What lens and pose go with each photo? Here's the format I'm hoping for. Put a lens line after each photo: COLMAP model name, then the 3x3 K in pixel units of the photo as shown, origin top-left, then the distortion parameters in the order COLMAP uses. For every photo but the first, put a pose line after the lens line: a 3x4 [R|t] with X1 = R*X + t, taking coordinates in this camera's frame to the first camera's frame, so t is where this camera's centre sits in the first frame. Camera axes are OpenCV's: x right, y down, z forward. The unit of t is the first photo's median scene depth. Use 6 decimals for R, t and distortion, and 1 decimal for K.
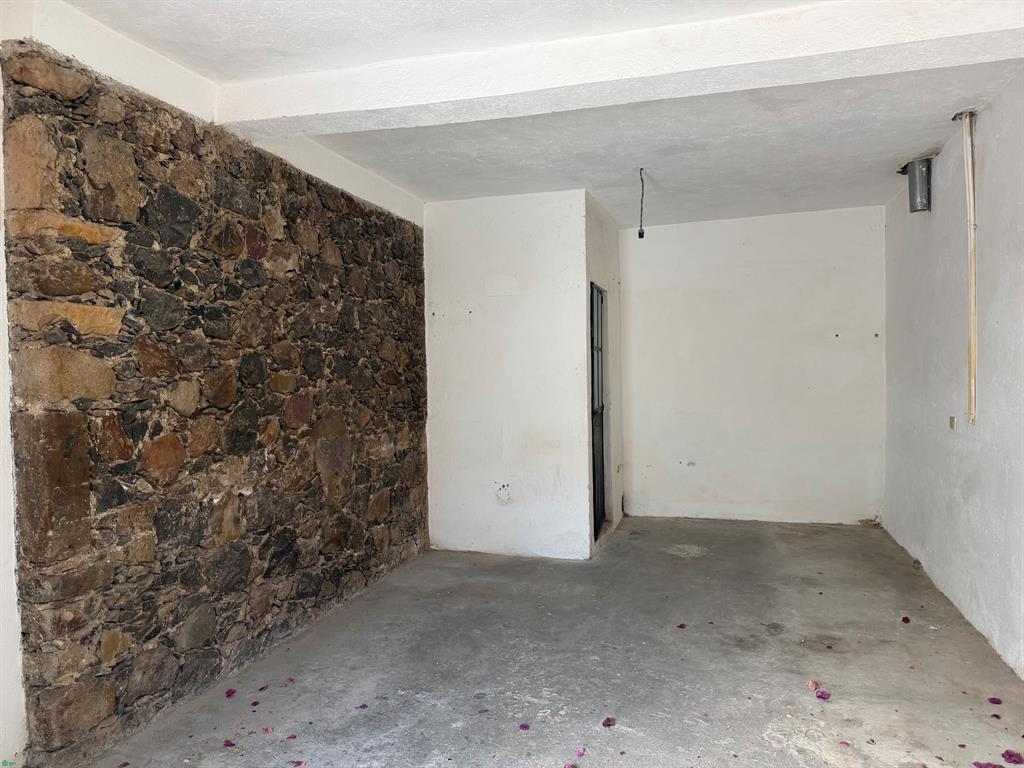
lens RADIAL K [[724.1, 0, 512.0], [0, 724.1, 384.0], [0, 0, 1]] dist [0.002075, -0.000821]
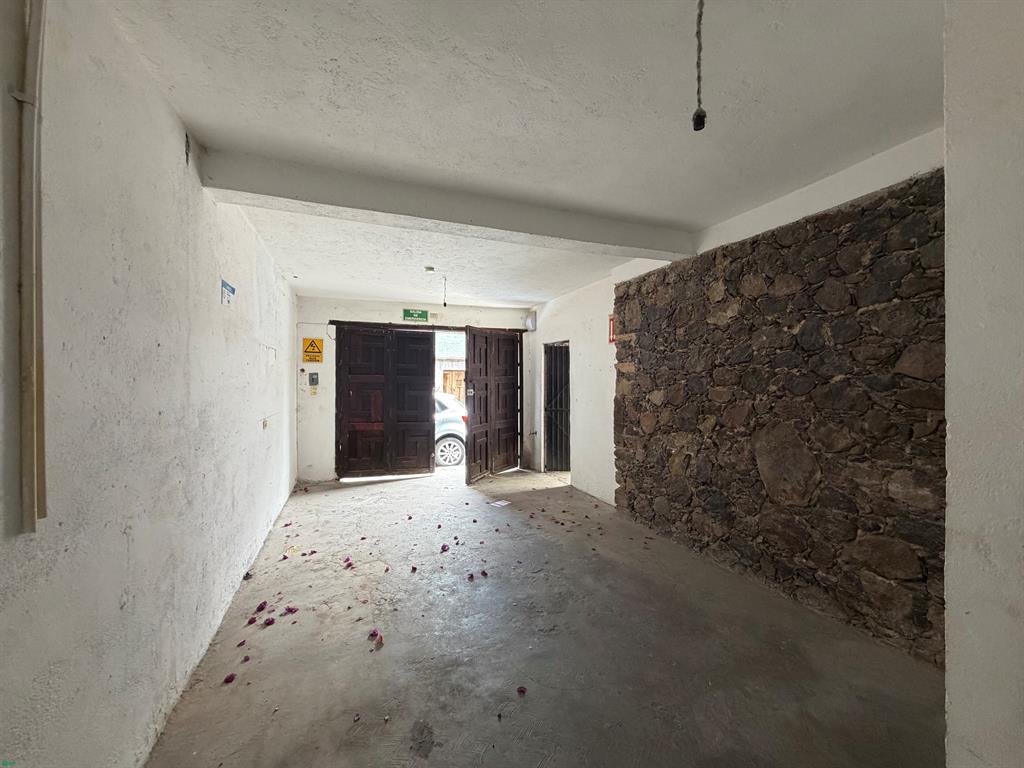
lens RADIAL K [[413.0, 0, 507.7], [0, 413.0, 384.3], [0, 0, 1]] dist [0.002993, 0.000333]
pose [[-0.793542, 0.015737, -0.608312, 0.622637], [-0.000618, 0.999644, 0.026667, -0.051976], [0.608516, 0.021538, -0.793250, 1.576708]]
